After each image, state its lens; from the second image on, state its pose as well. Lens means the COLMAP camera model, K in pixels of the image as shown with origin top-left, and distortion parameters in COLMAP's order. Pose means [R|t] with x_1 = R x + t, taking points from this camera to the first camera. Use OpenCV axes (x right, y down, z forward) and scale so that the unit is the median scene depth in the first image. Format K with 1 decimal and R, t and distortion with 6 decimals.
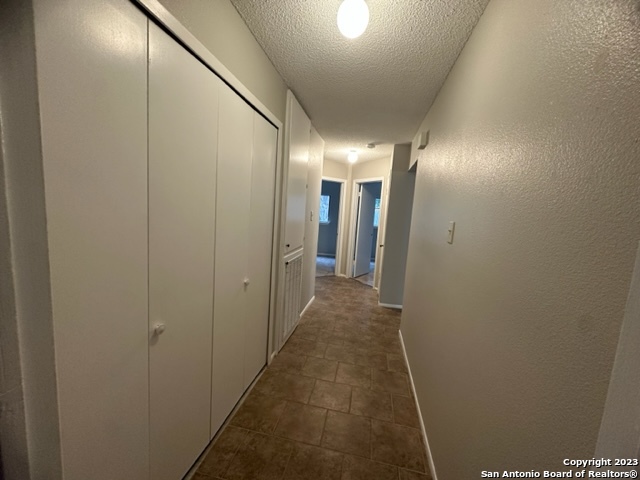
lens RADIAL K [[255.9, 0, 318.6], [0, 255.9, 239.5], [0, 0, 1]] dist [-0.004557, 0.001082]
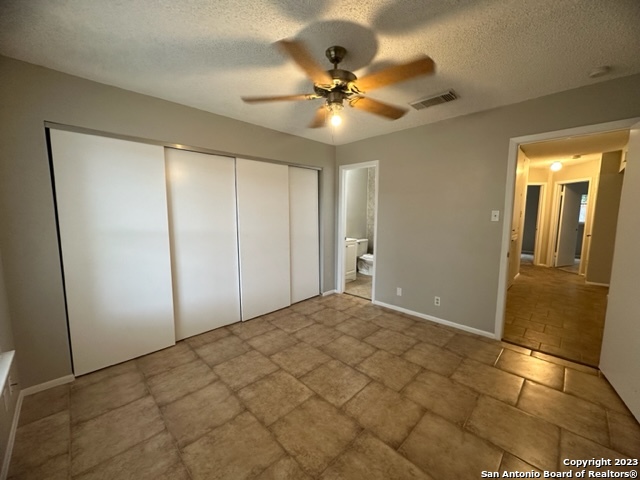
lens RADIAL K [[255.9, 0, 321.0], [0, 255.9, 240.6], [0, 0, 1]] dist [-0.004557, 0.001082]
pose [[0.838932, 0.001737, -0.544233, -0.135116], [-0.011938, 0.999813, -0.015211, 0.068154], [0.544105, 0.019258, 0.838796, -0.589777]]
